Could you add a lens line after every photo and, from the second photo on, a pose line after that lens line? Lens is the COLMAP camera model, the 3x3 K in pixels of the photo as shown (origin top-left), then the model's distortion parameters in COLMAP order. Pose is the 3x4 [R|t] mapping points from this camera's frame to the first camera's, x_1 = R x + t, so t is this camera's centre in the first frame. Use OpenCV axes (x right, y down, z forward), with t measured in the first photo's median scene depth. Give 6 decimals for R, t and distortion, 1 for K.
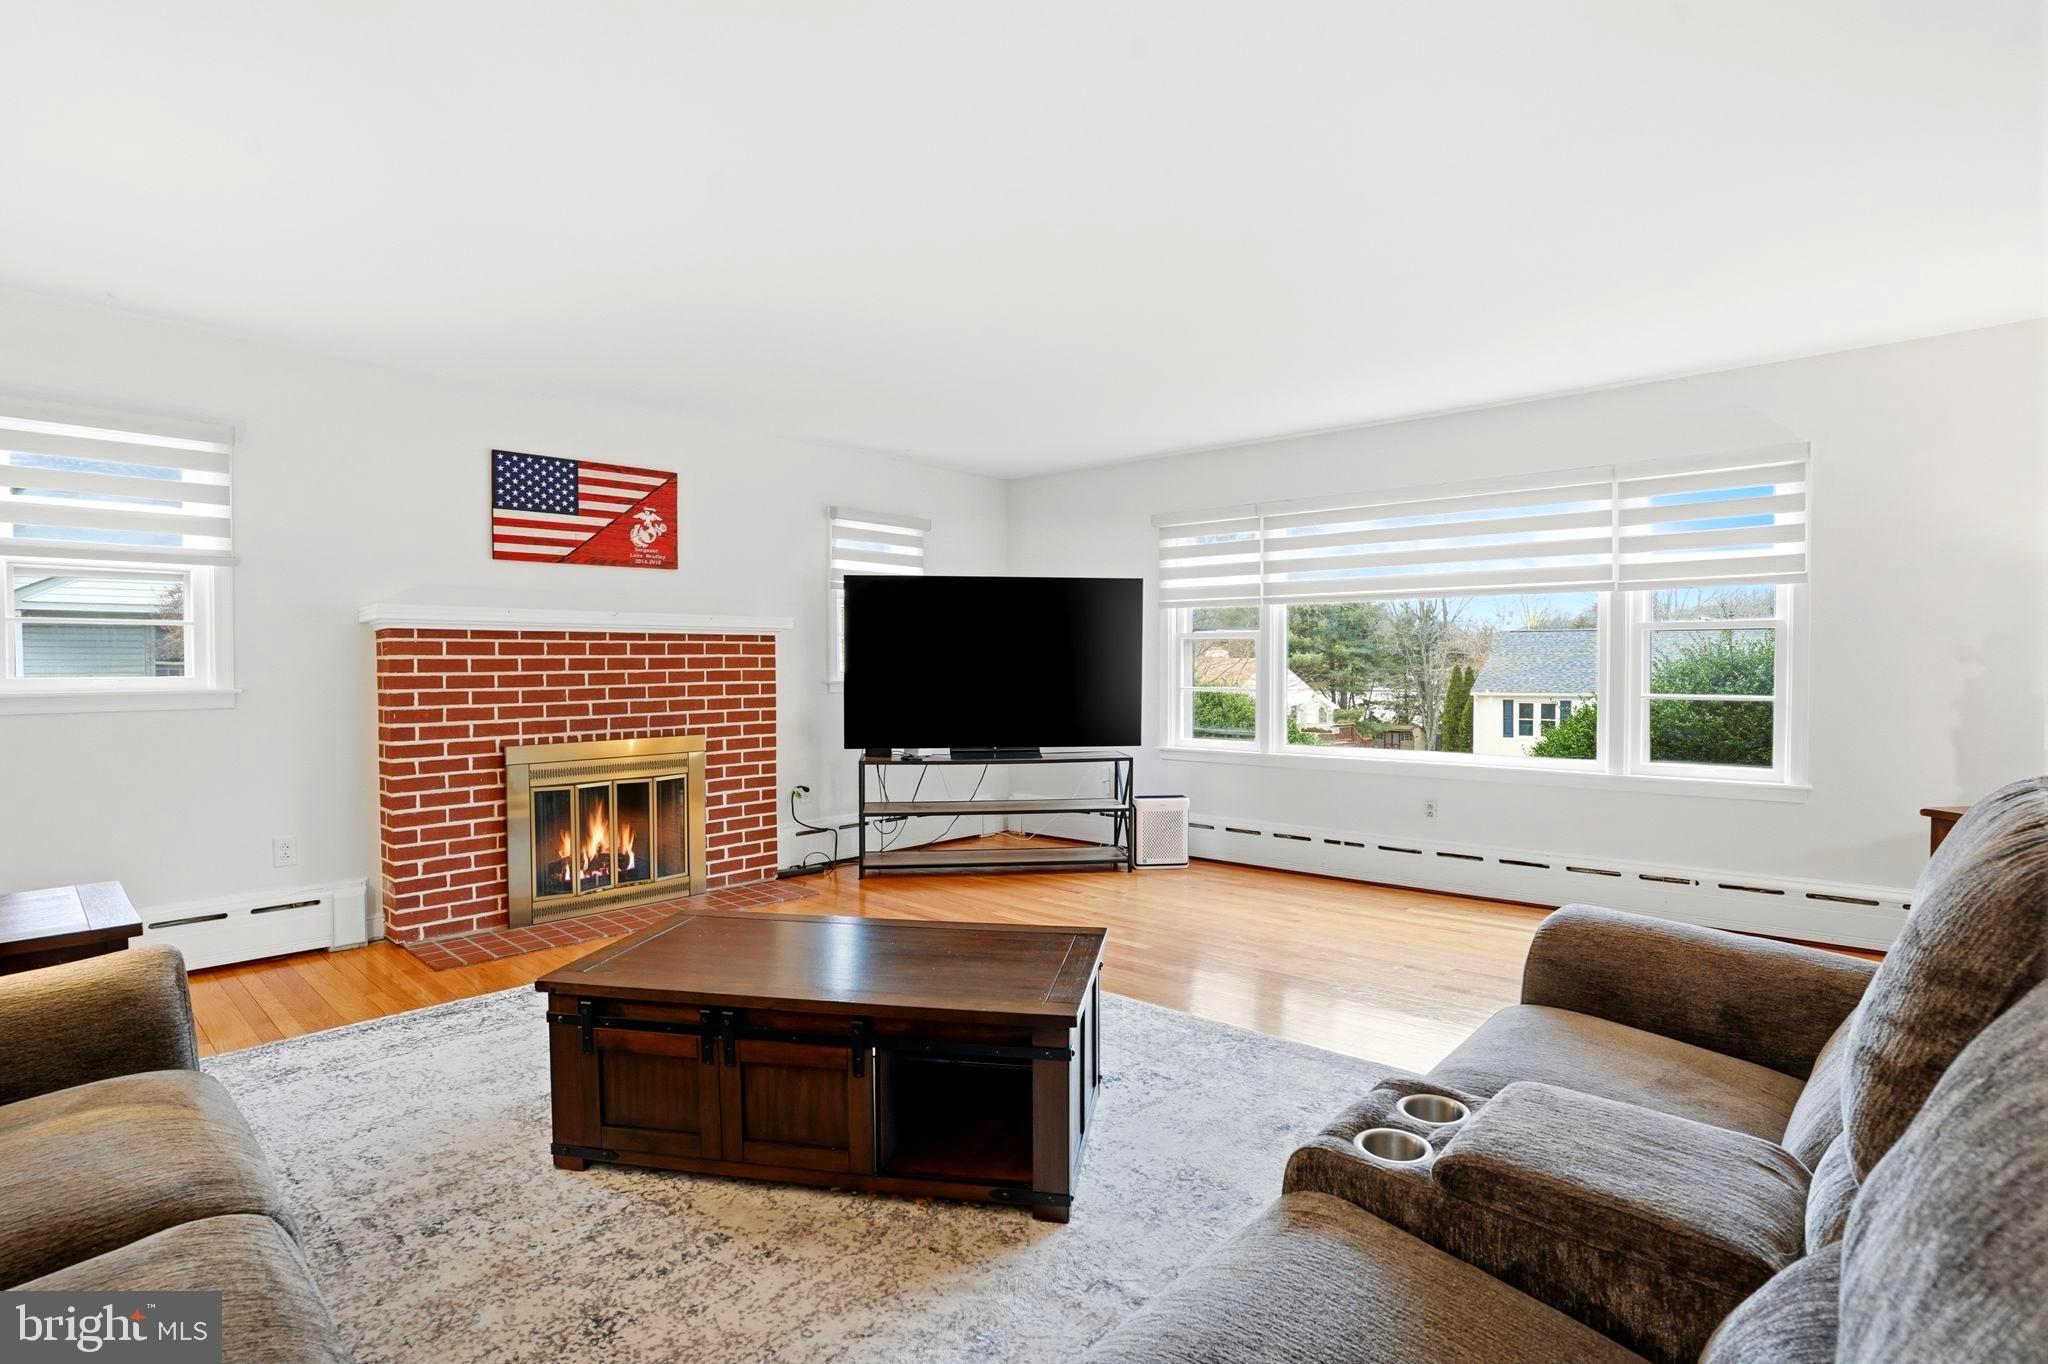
lens RADIAL K [[1016.4, 0, 997.0], [0, 1016.4, 675.0], [0, 0, 1]] dist [-0.016304, 0.000964]
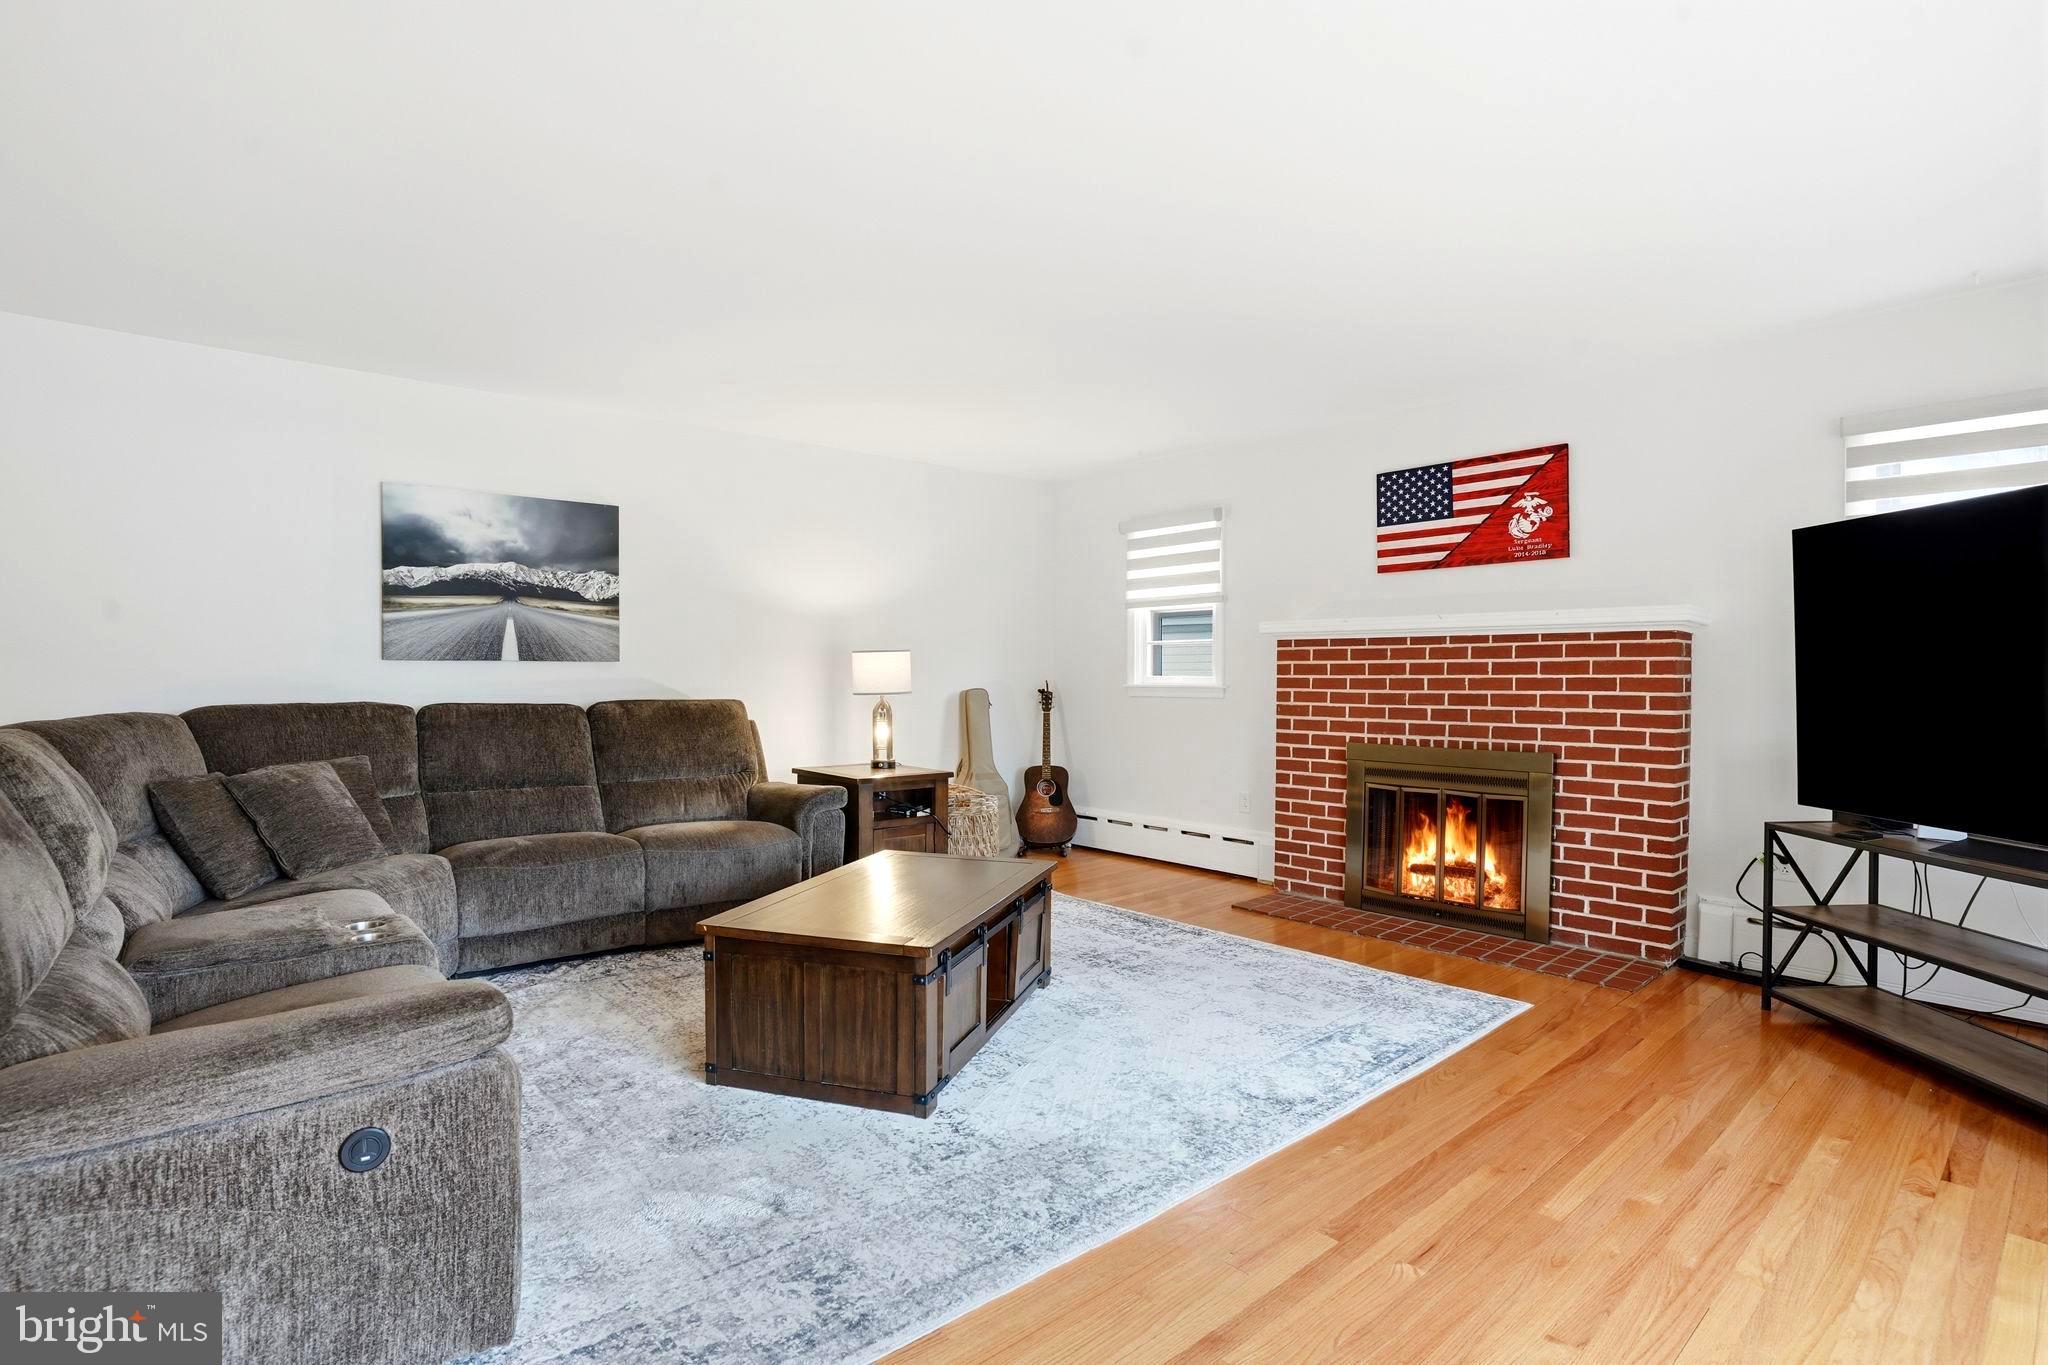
lens RADIAL K [[1016.4, 0, 997.0], [0, 1016.4, 675.5], [0, 0, 1]] dist [-0.016304, 0.000964]
pose [[-0.075787, 0.010741, -0.997066, 0.602039], [-0.011000, 0.999872, 0.011607, -0.010774], [0.997063, 0.011848, -0.075659, 0.635761]]
